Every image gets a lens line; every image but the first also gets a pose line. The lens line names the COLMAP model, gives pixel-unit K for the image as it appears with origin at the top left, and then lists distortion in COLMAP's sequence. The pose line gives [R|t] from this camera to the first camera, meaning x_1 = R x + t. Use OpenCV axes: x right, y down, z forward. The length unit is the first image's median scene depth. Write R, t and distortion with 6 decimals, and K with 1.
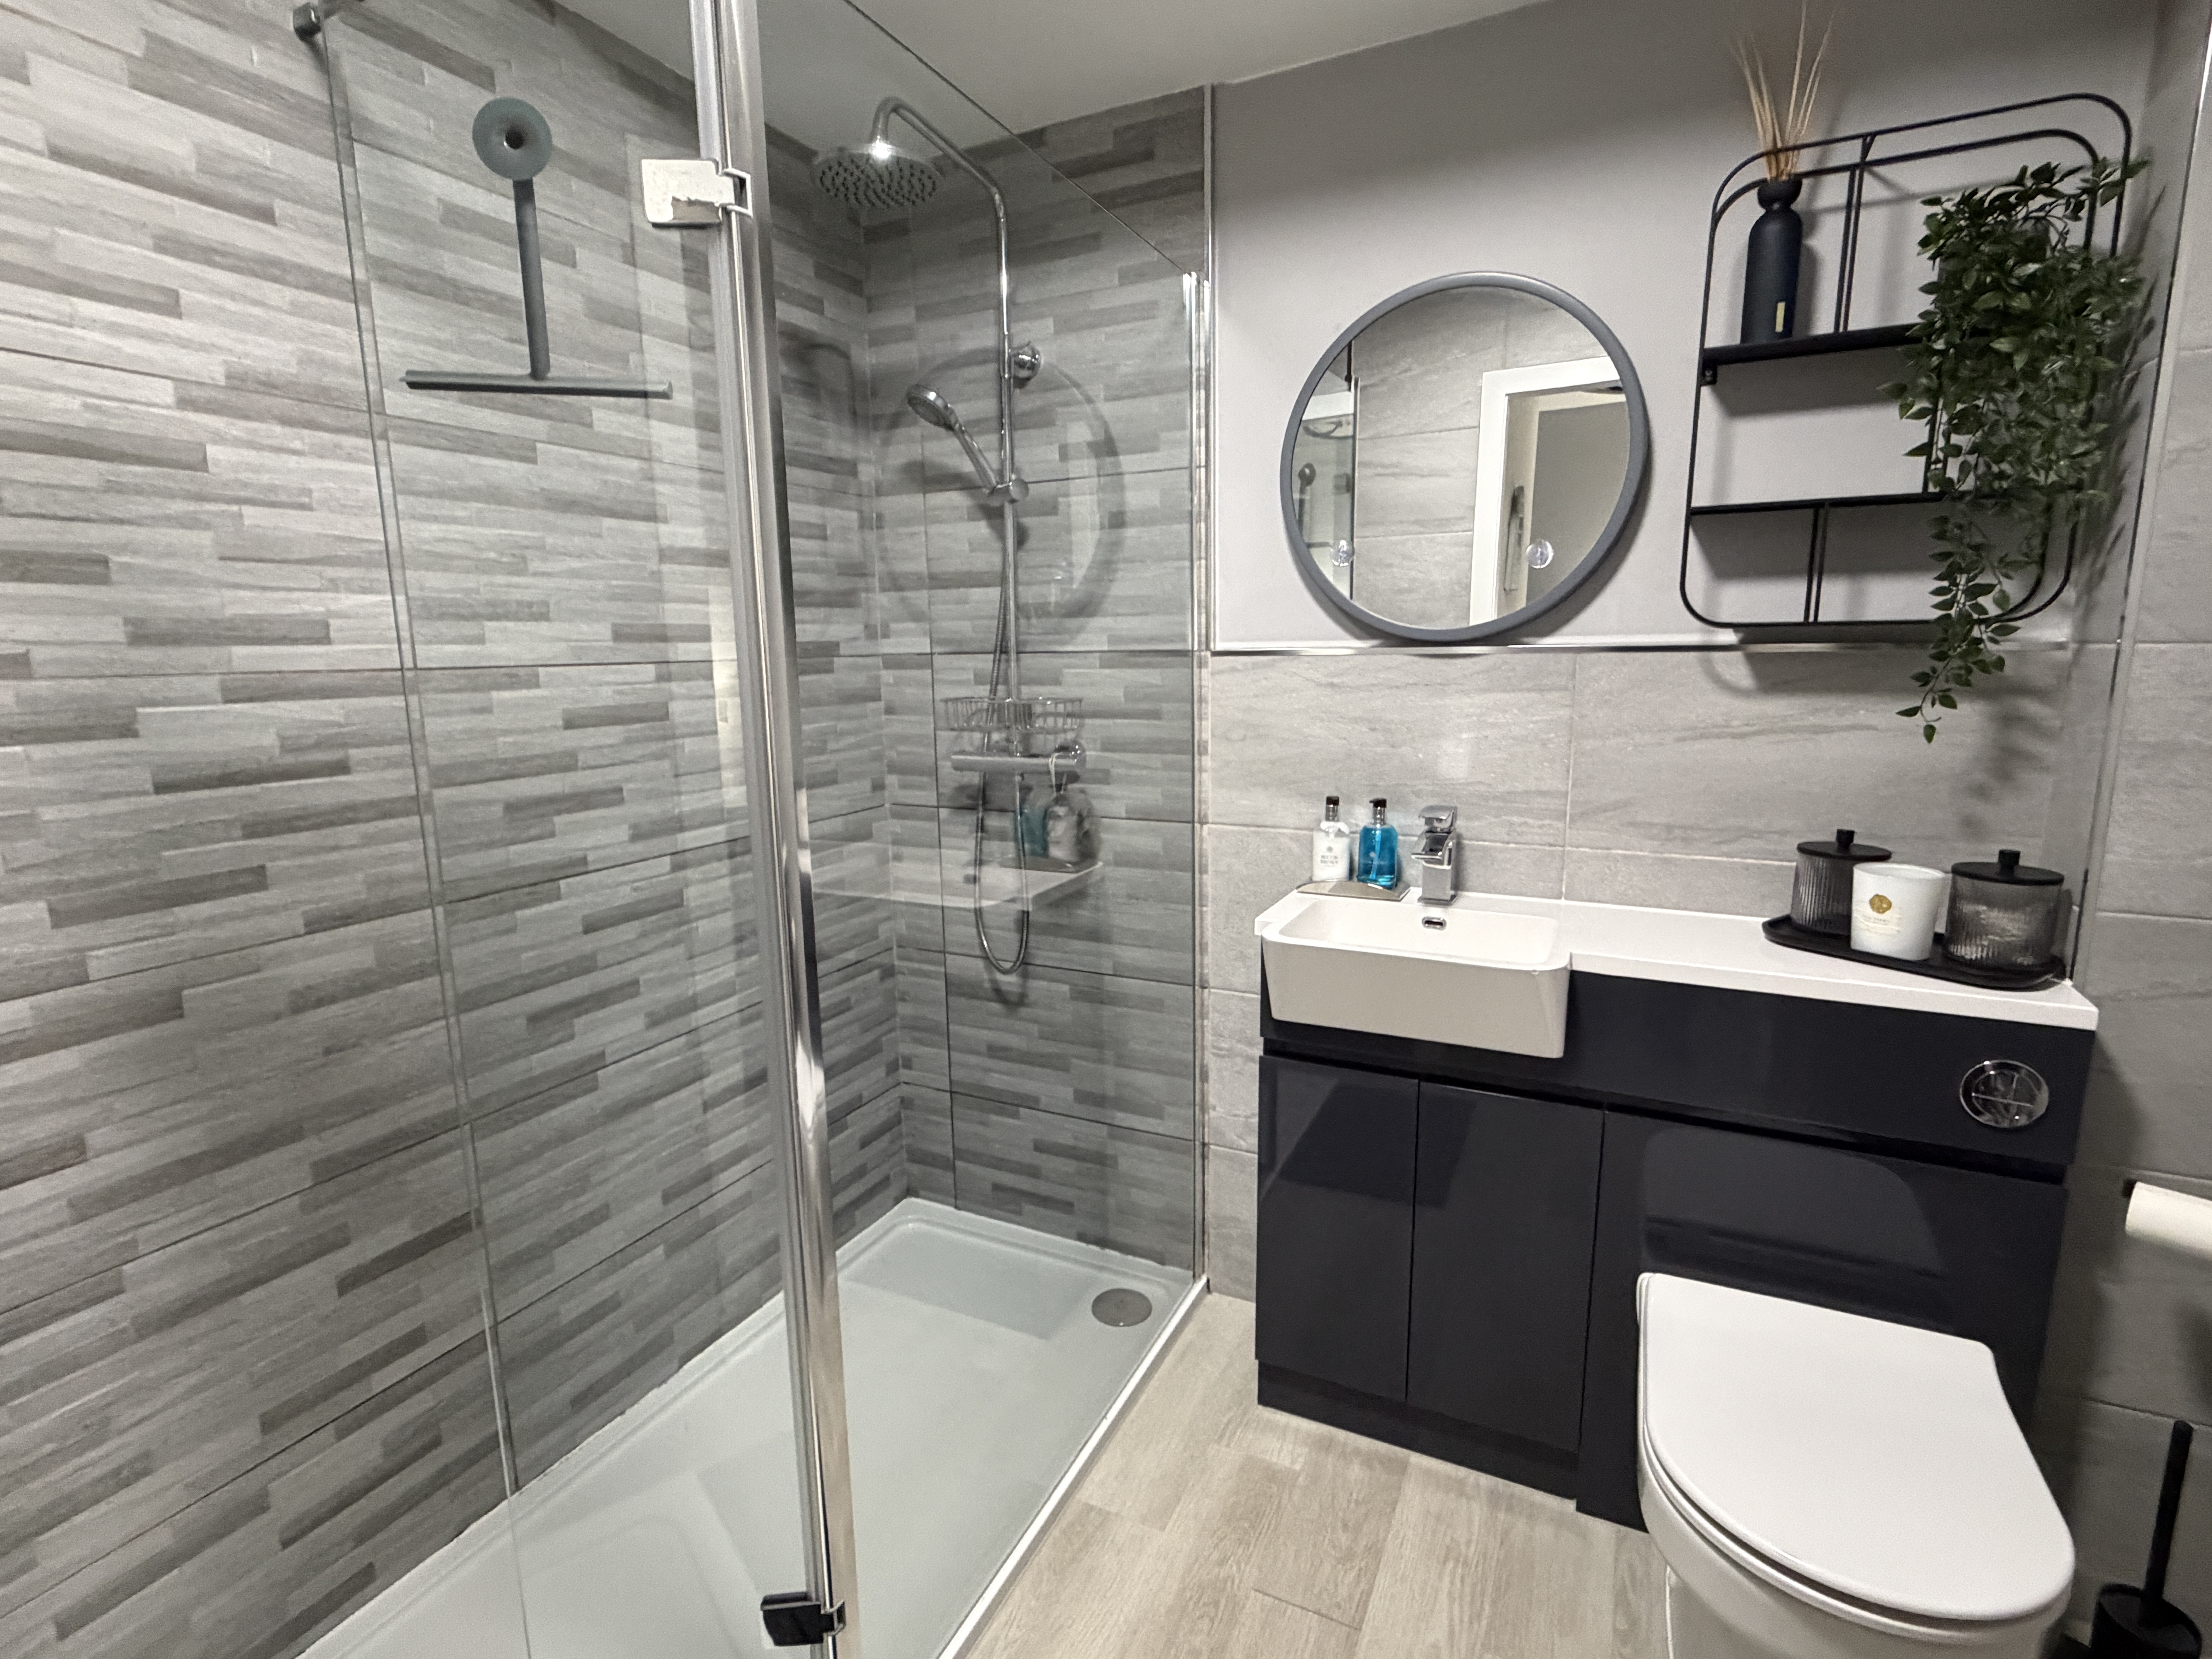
lens RADIAL K [[1064.1, 0, 1102.4], [0, 1064.1, 832.5], [0, 0, 1]] dist [0.002296, -0.001833]
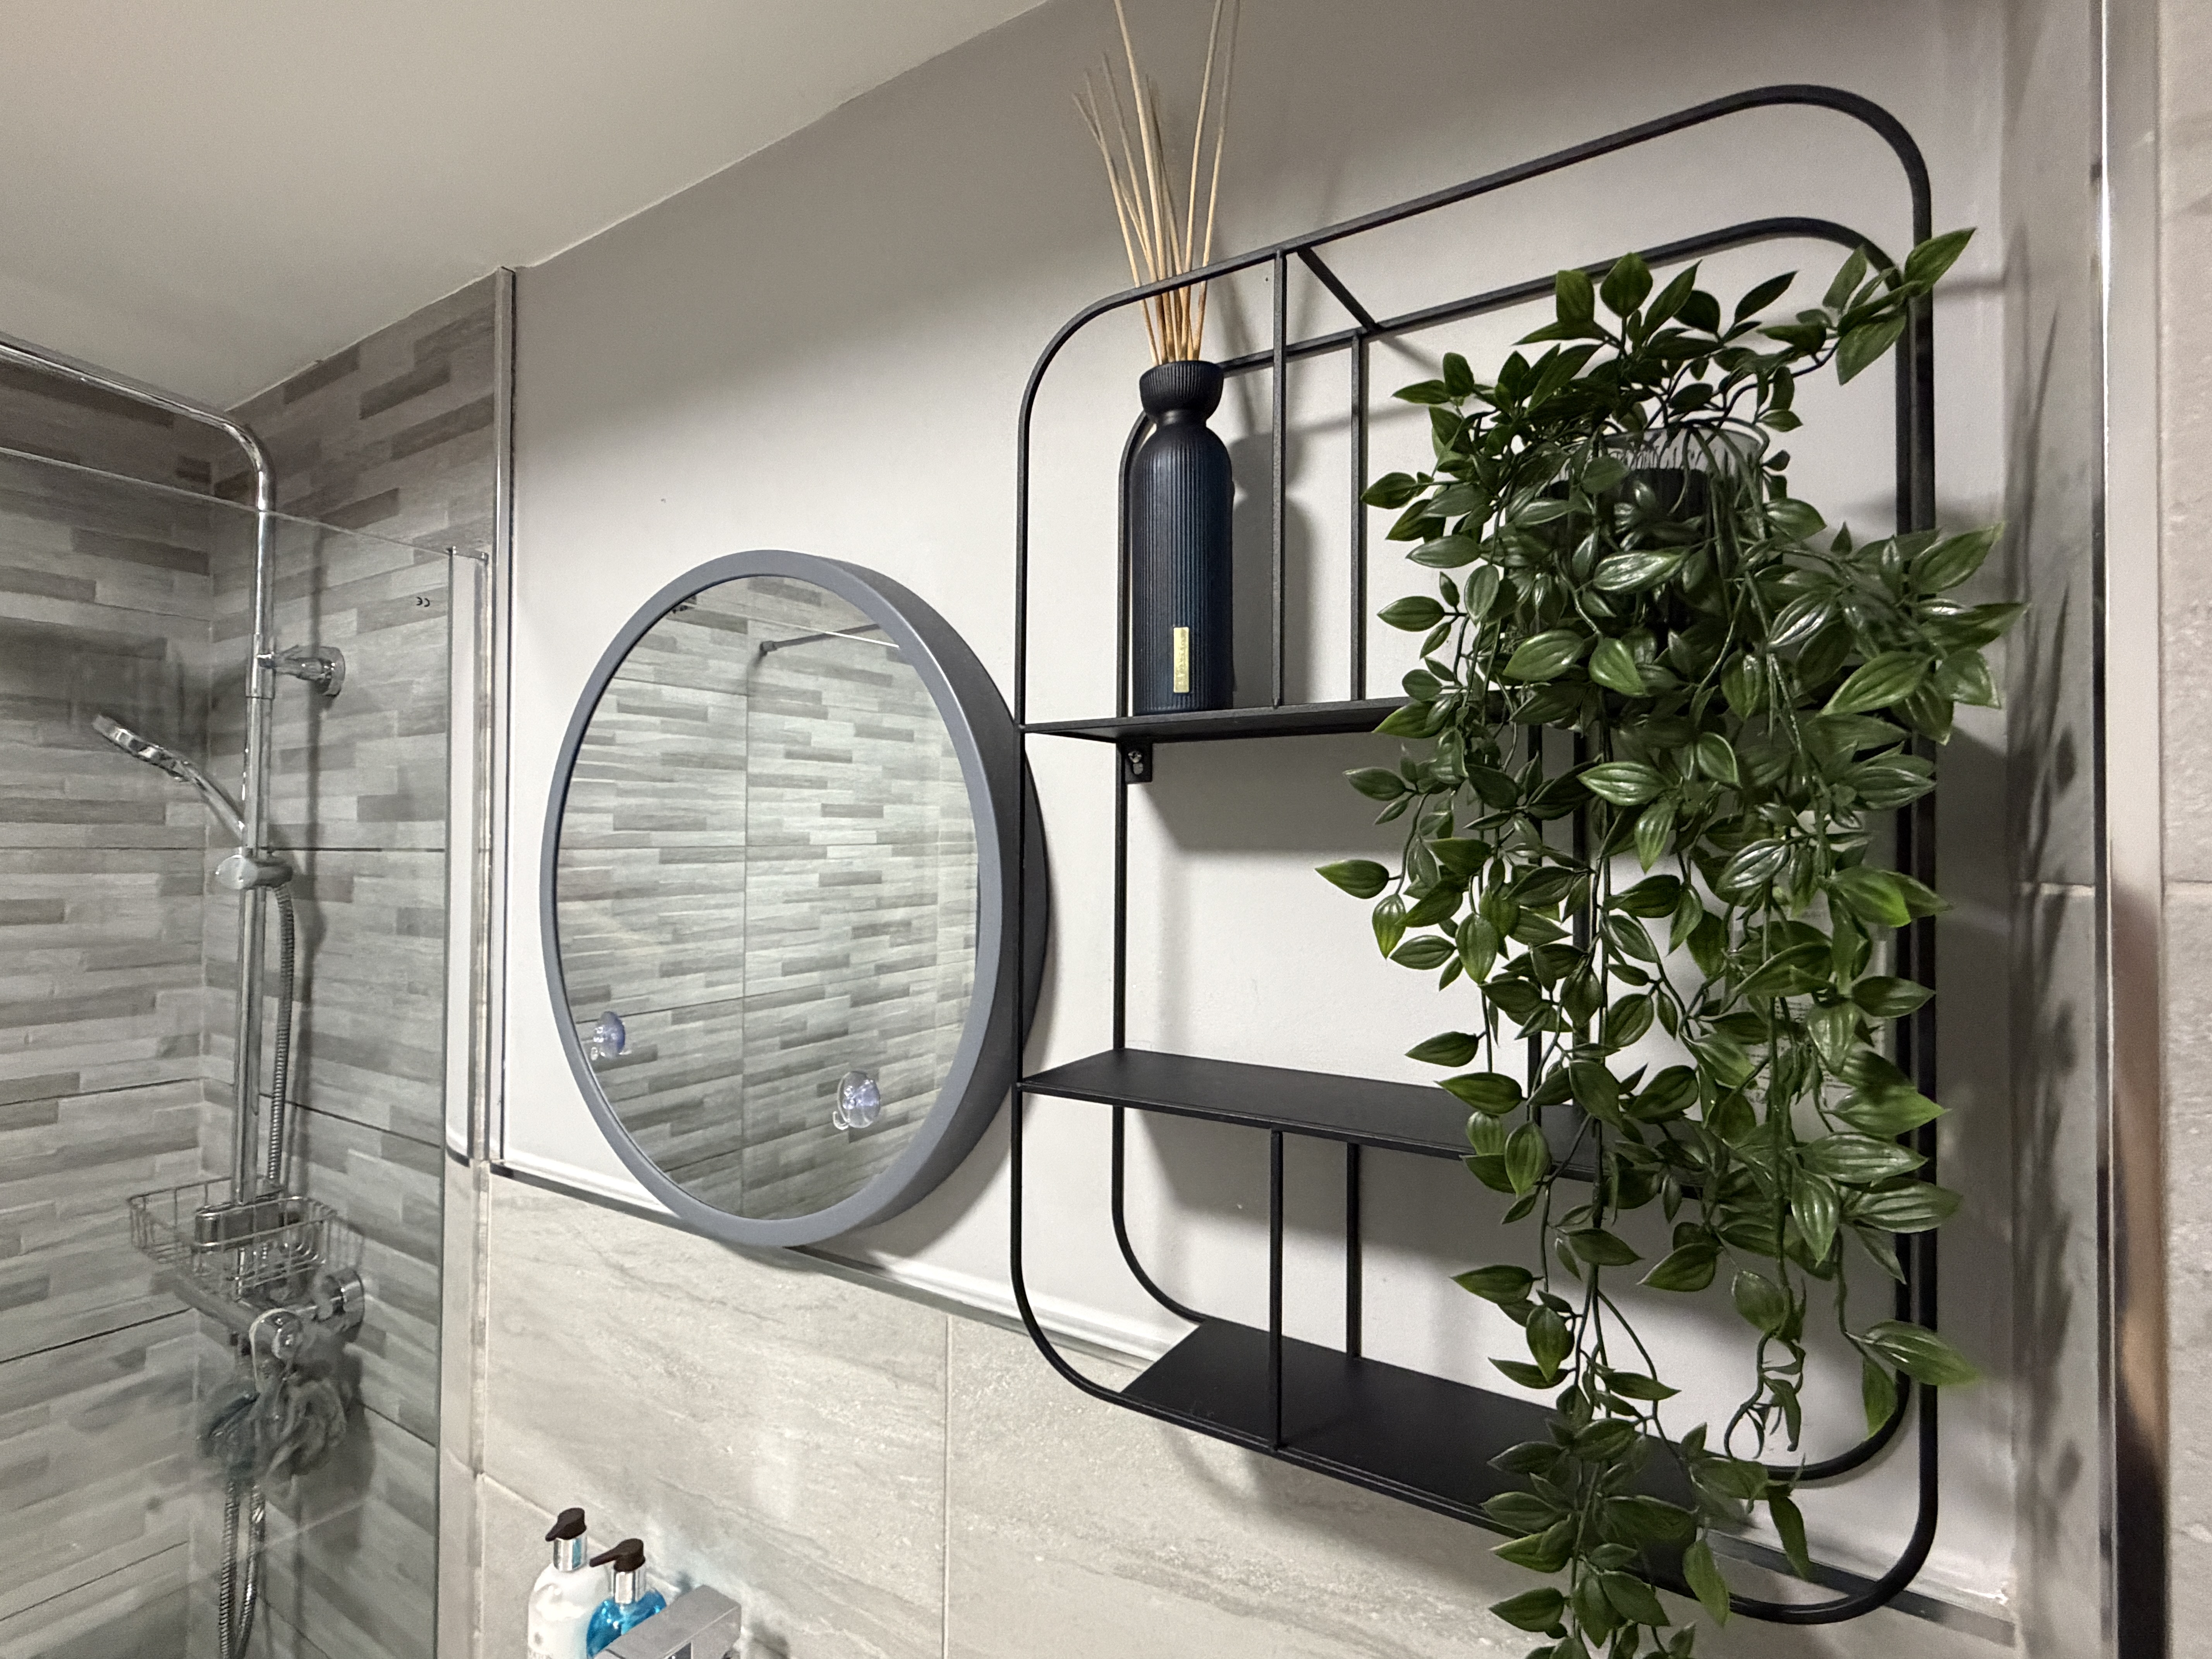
lens RADIAL K [[1064.1, 0, 1101.3], [0, 1064.1, 839.0], [0, 0, 1]] dist [0.002296, -0.001833]
pose [[0.994861, 0.023296, -0.098537, 0.576160], [-0.041903, 0.980651, -0.191227, -0.296284], [0.092176, 0.194374, 0.976587, 0.535224]]
